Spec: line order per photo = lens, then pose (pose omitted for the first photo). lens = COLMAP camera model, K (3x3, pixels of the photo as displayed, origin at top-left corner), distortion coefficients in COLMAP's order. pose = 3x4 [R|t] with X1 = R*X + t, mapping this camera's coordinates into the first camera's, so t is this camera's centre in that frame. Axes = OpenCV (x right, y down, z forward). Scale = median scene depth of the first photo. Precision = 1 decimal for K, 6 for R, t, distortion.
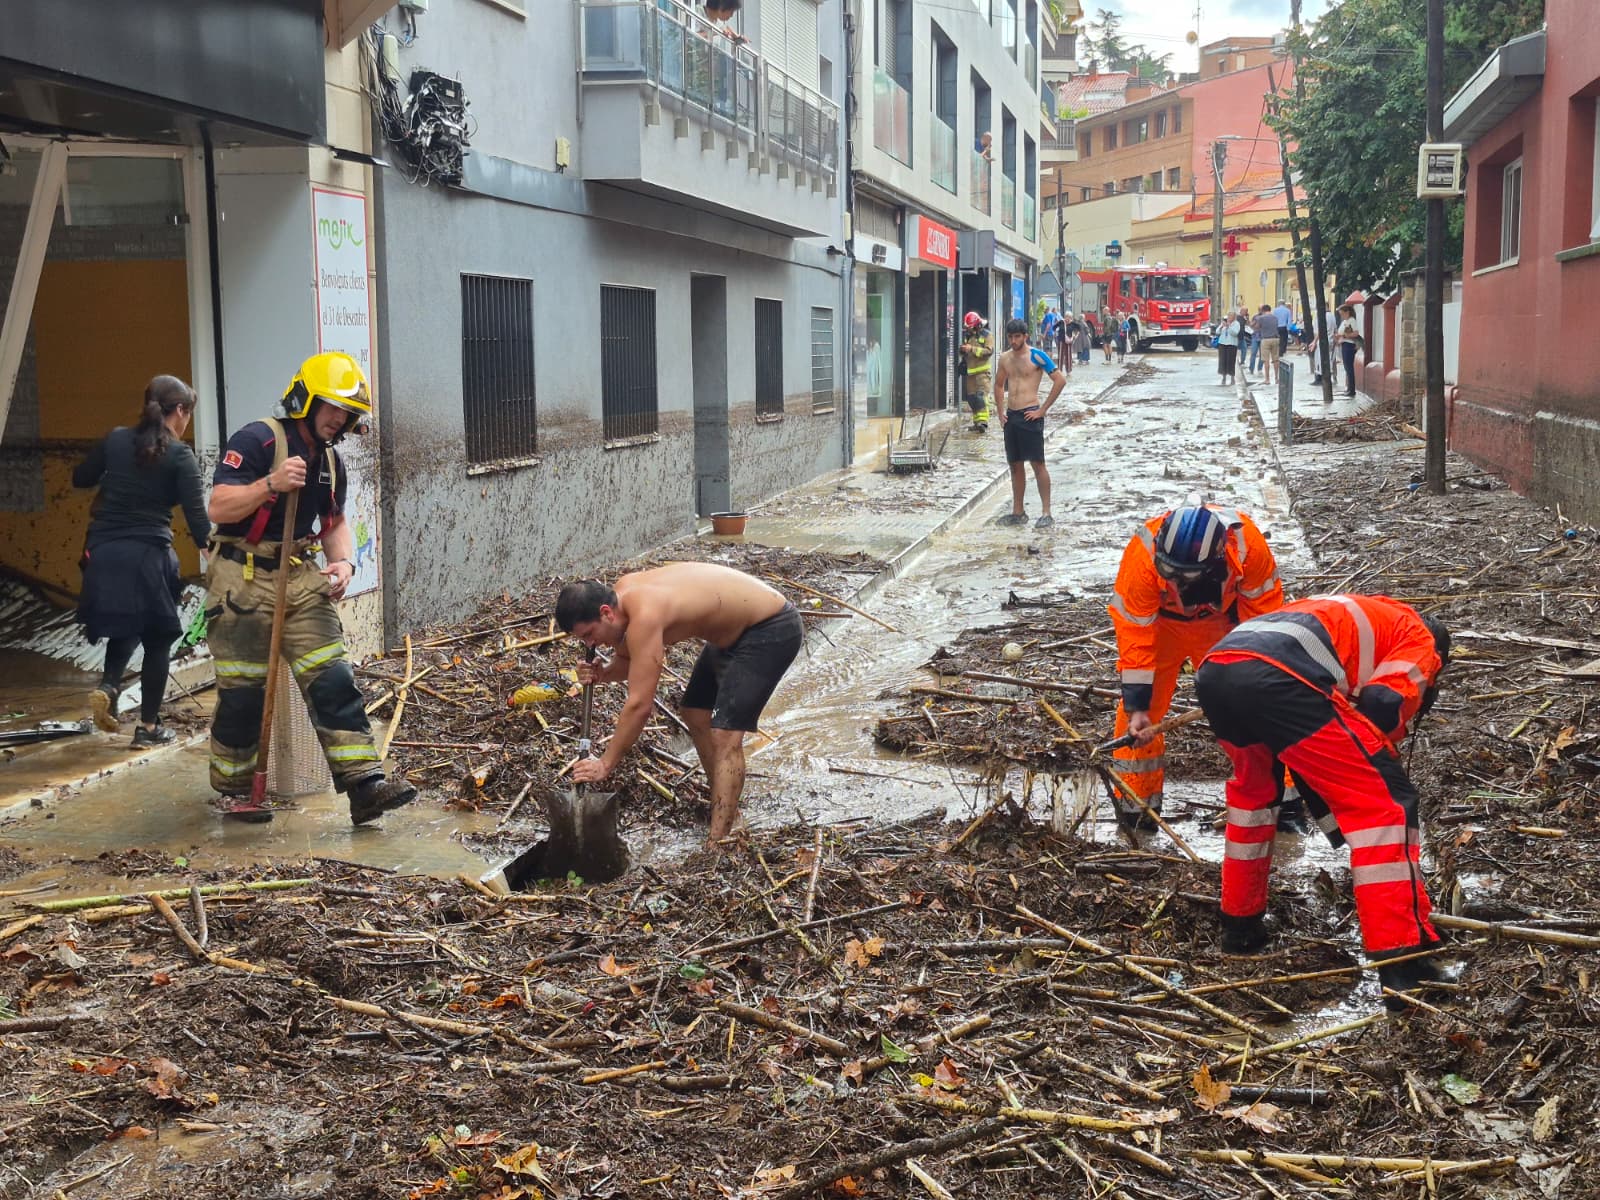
lens RADIAL K [[2182.9, 0, 785.5], [0, 2182.9, 623.2], [0, 0, 1]] dist [0.151892, -0.255559]
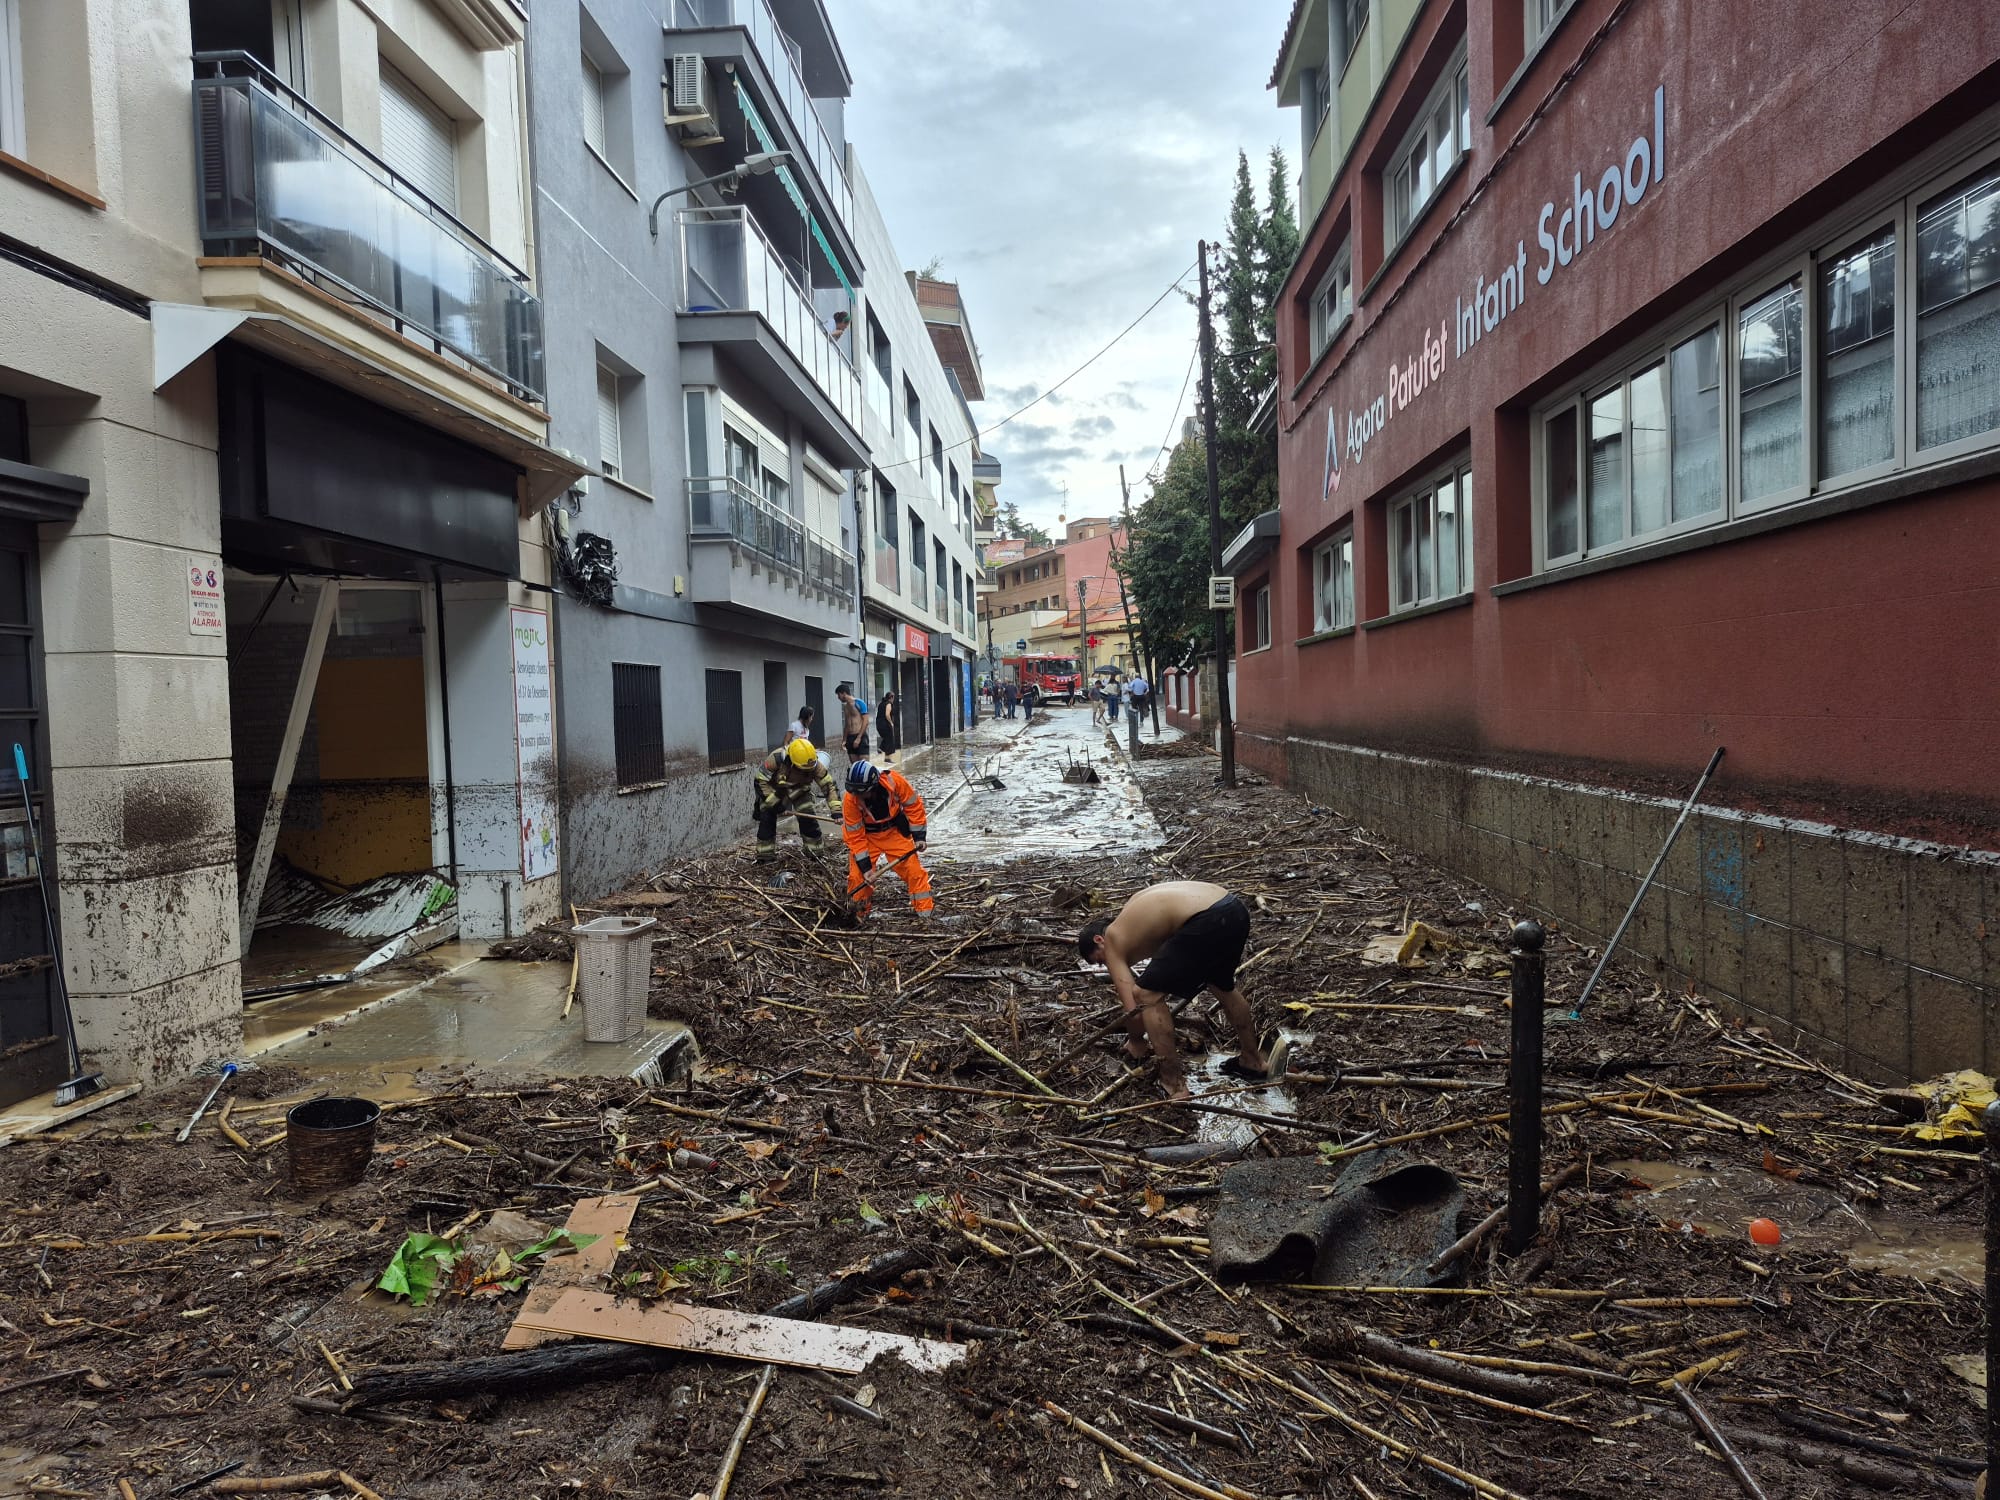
lens RADIAL K [[1368.7, 0, 976.6], [0, 1368.7, 760.7], [0, 0, 1]] dist [0.128011, -0.176451]
pose [[0.993290, -0.026582, 0.112554, -0.004961], [0.036118, 0.995849, -0.083552, -0.001740], [-0.109866, 0.087057, 0.990127, 0.023435]]
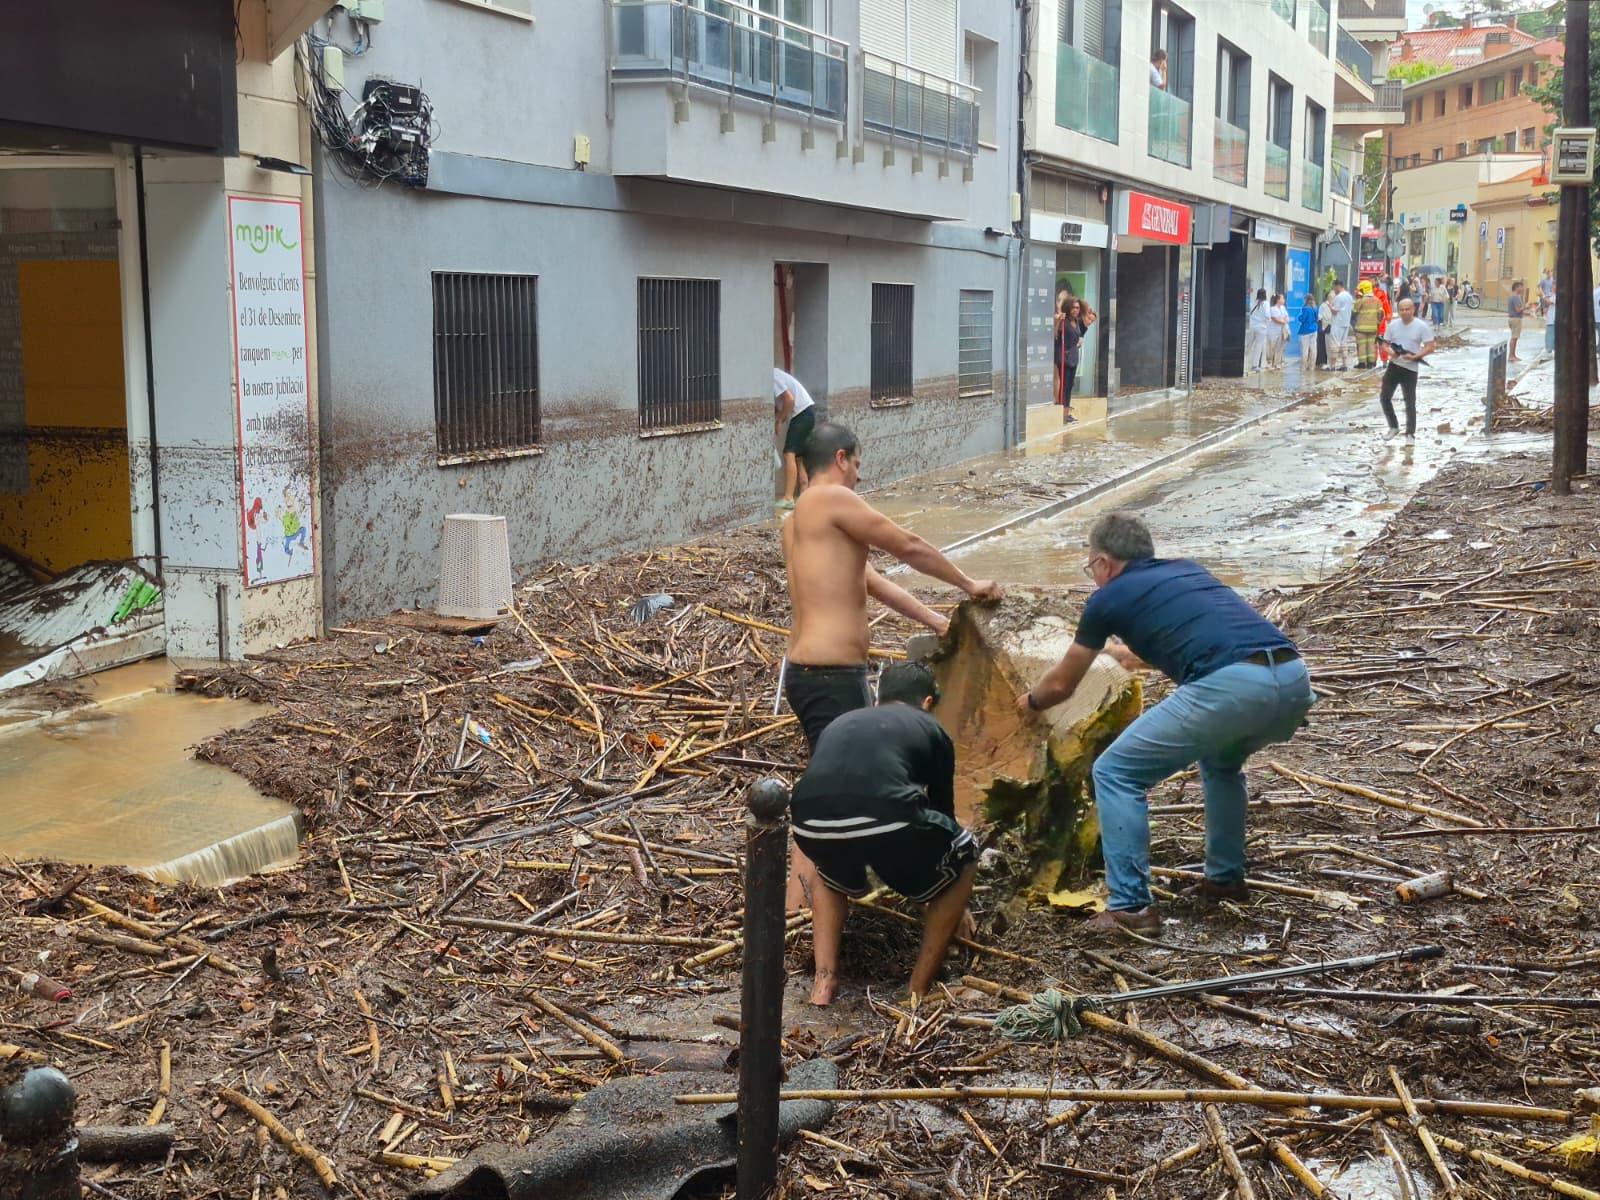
lens RADIAL K [[2190.9, 0, 799.8], [0, 2190.9, 623.0], [0, 0, 1]] dist [0.178528, -0.400430]
pose [[0.987522, 0.031089, -0.154379, 0.150169], [-0.028605, 0.999424, 0.018284, -0.013372], [0.154858, -0.013640, 0.987843, -0.007428]]
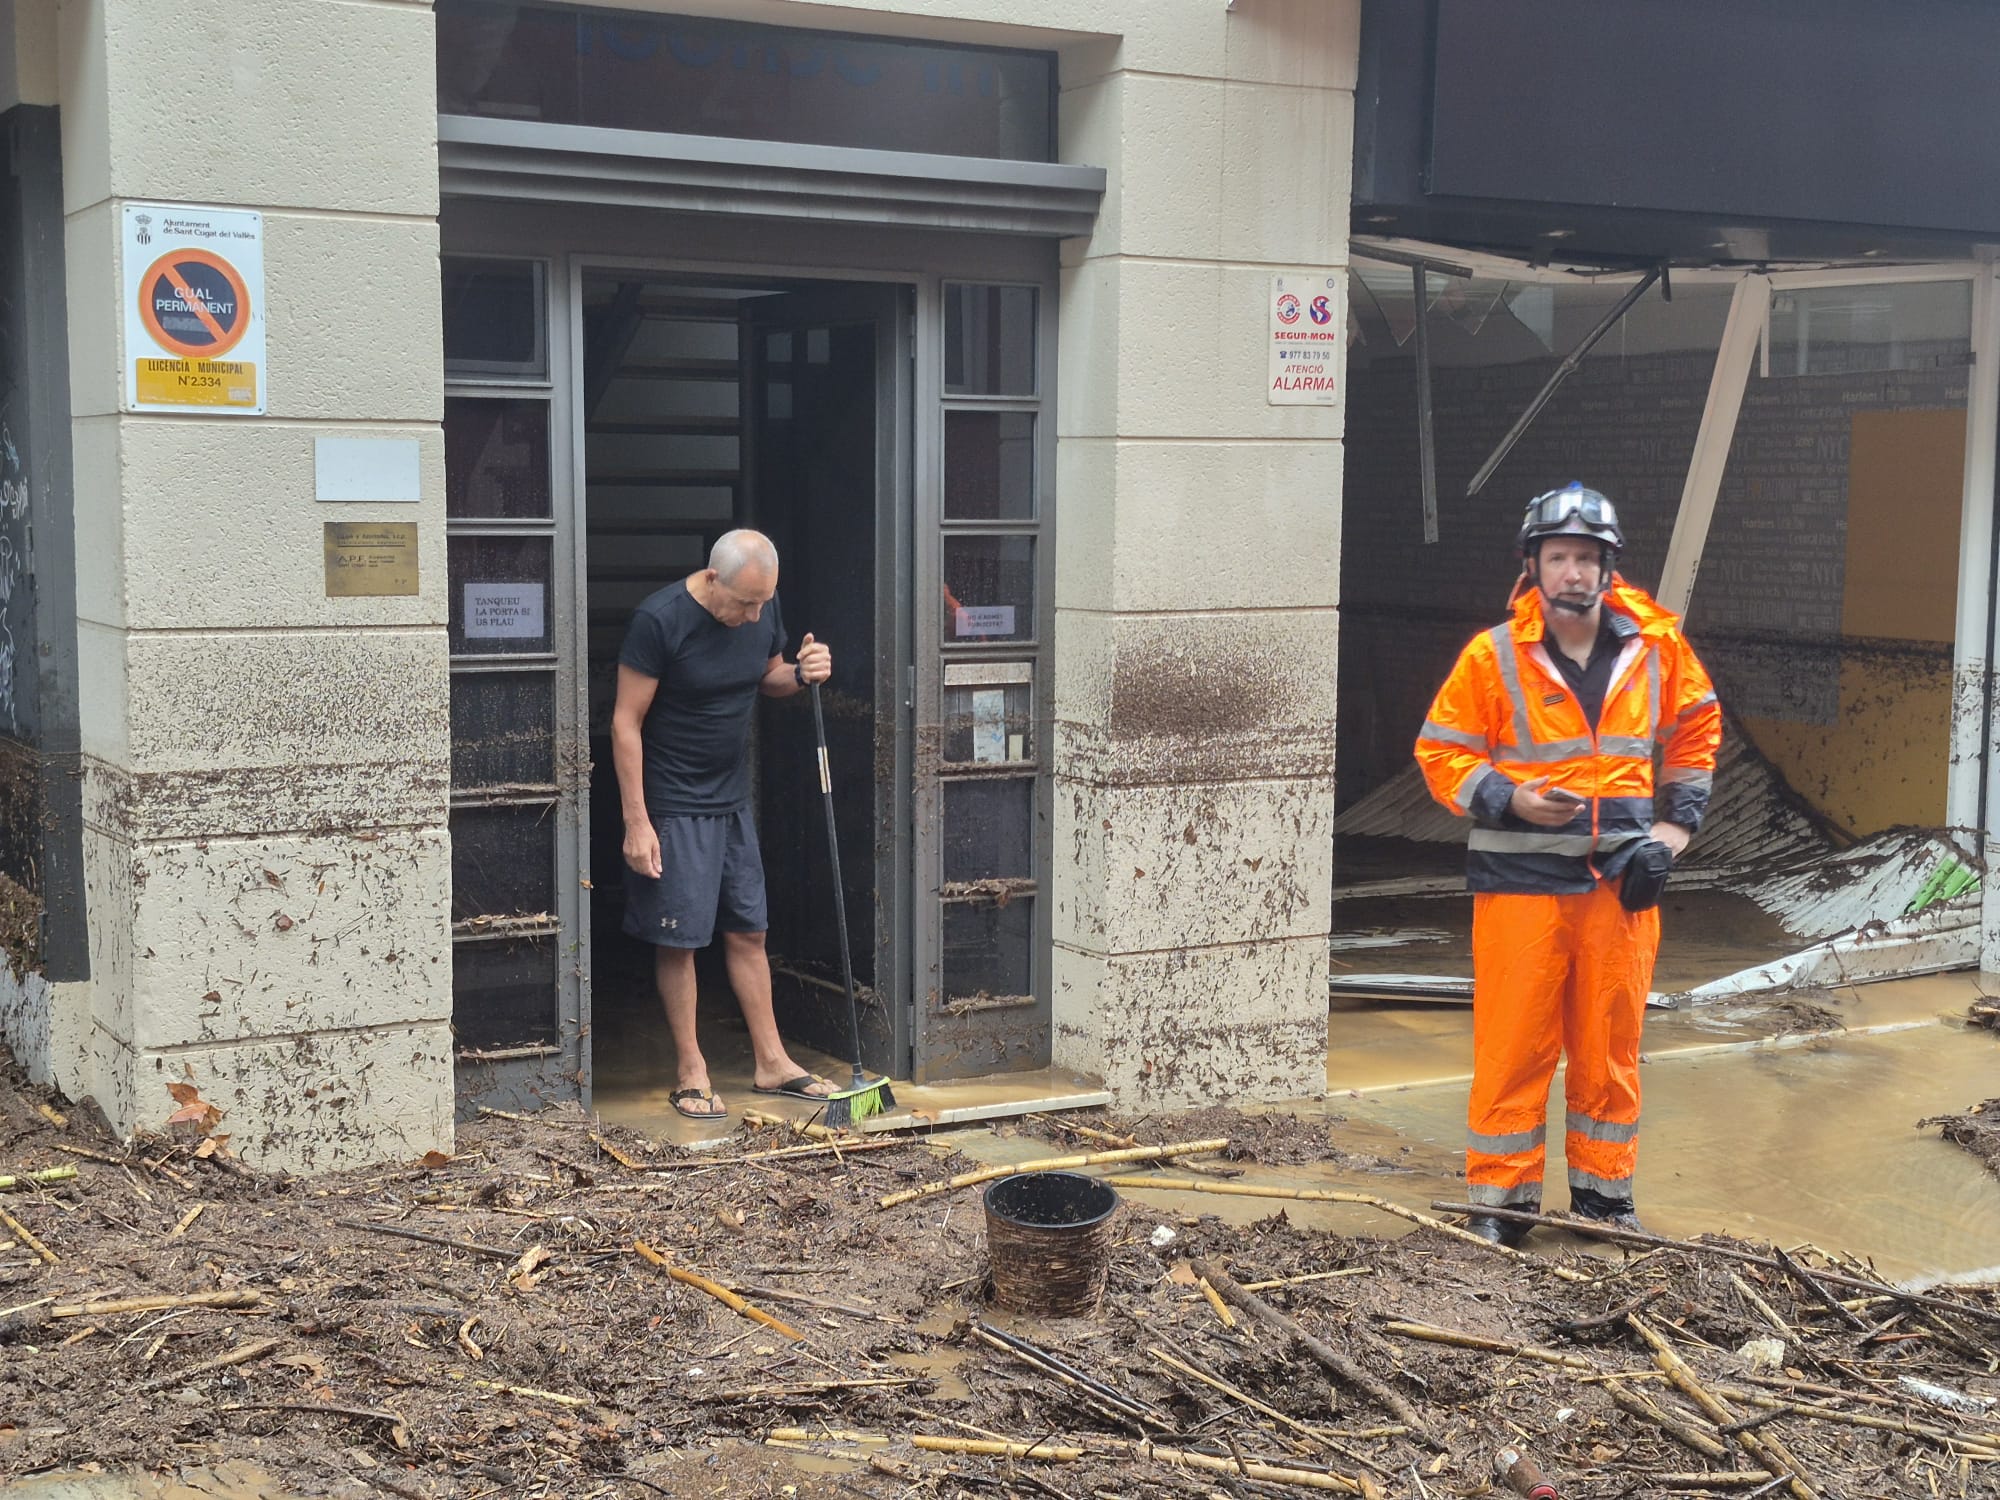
lens RADIAL K [[2728.7, 0, 981.9], [0, 2728.7, 778.9], [0, 0, 1]] dist [0.151892, -0.255559]
pose [[0.651491, 0.096819, -0.752453, 0.157822], [-0.106782, 0.993652, 0.035400, -0.025222], [0.751104, 0.057286, 0.657694, 0.087577]]
